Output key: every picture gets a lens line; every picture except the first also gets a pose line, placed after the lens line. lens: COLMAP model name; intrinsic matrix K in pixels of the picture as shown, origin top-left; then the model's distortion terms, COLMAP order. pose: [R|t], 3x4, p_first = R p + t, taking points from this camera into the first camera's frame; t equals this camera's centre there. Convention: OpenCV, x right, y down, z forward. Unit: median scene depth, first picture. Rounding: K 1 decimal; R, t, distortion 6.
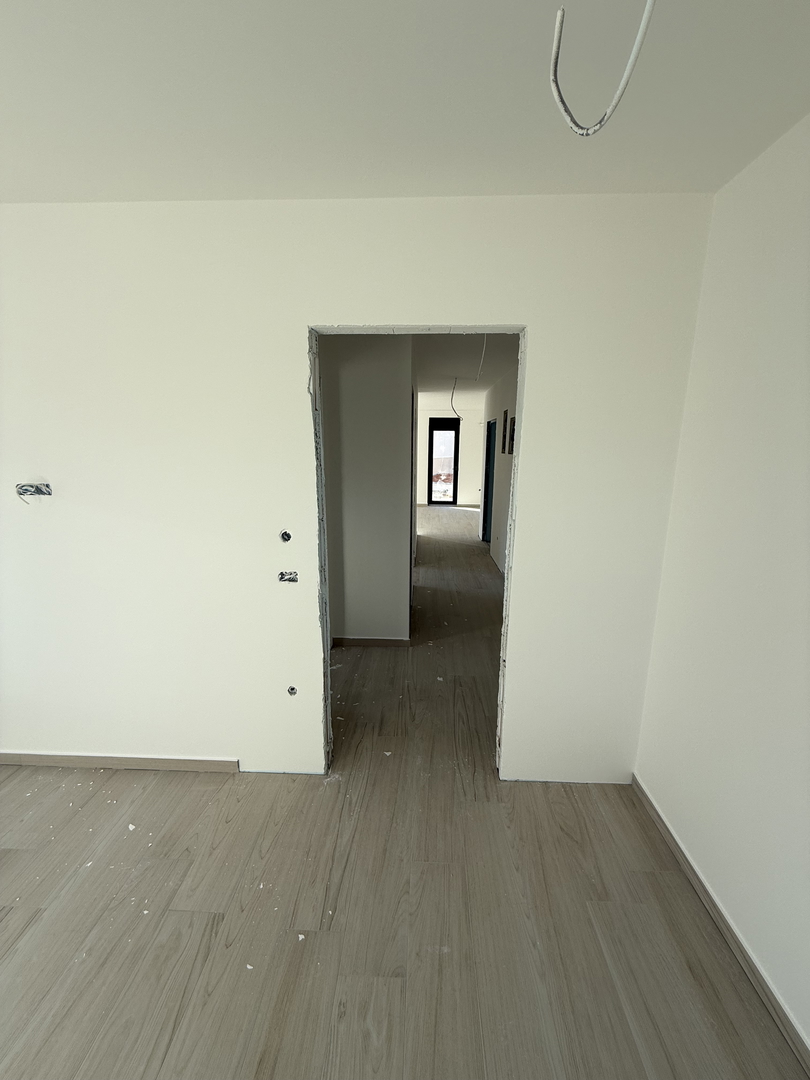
lens RADIAL K [[429.0, 0, 406.7], [0, 429.0, 538.4], [0, 0, 1]] dist [0.000415, -0.000502]
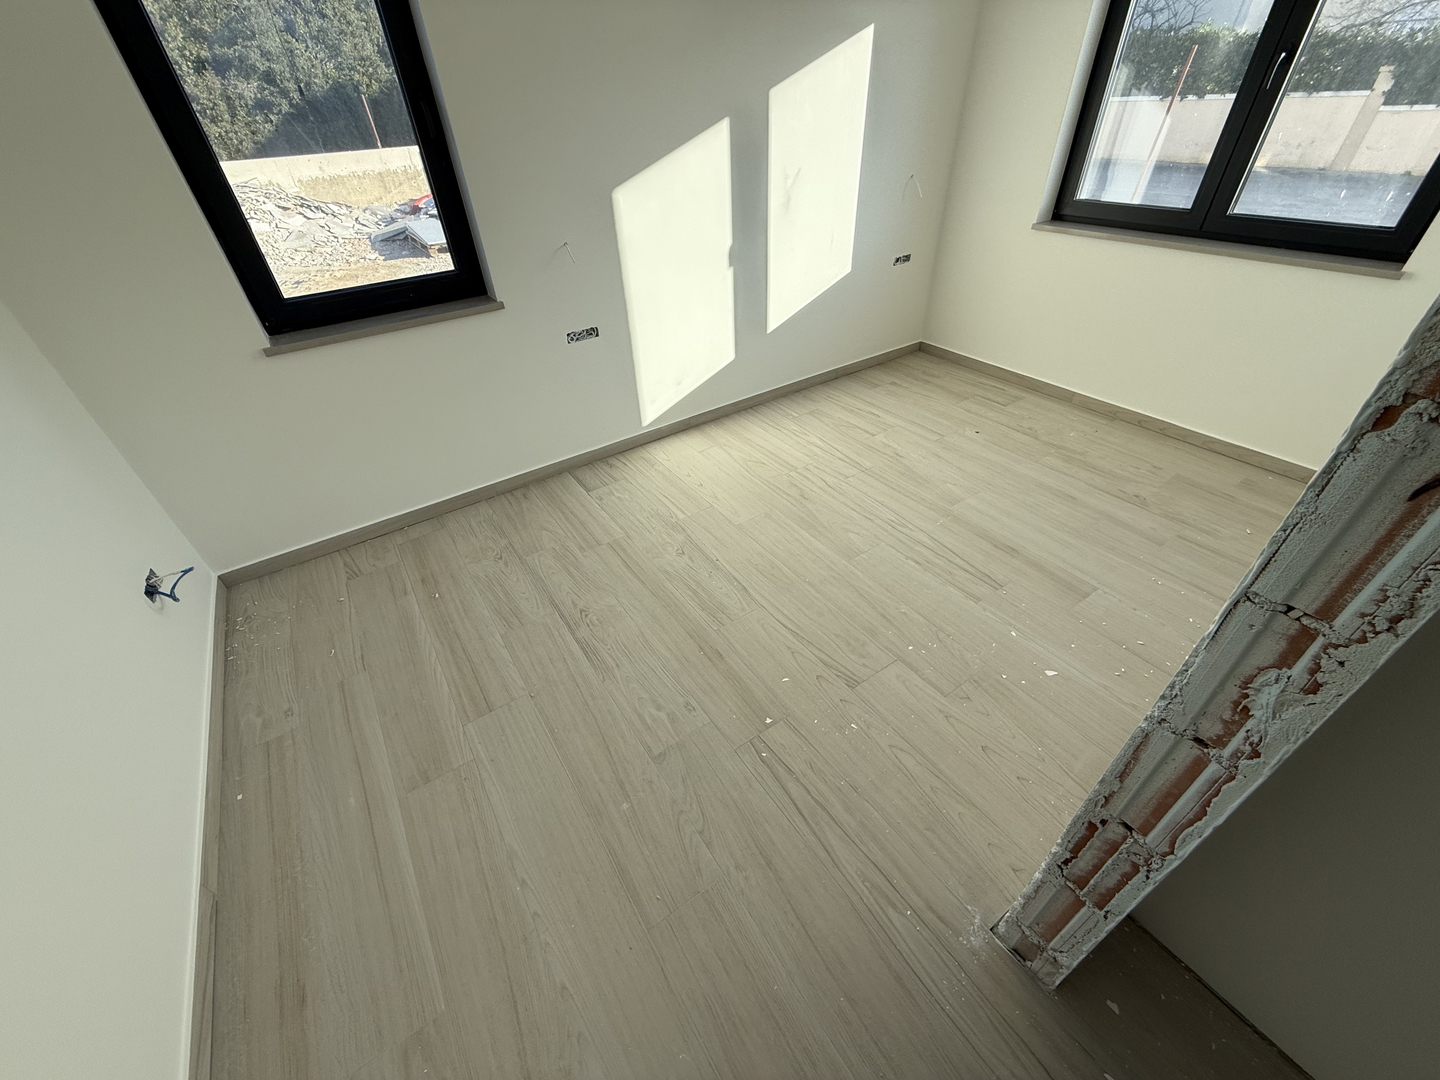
lens RADIAL K [[572.1, 0, 715.6], [0, 572.1, 537.9], [0, 0, 1]] dist [0.000415, -0.000502]
pose [[-0.807642, 0.381908, -0.449290, 0.160928], [-0.089189, 0.674048, 0.733284, -0.140875], [0.582889, 0.632302, -0.510327, 0.868887]]
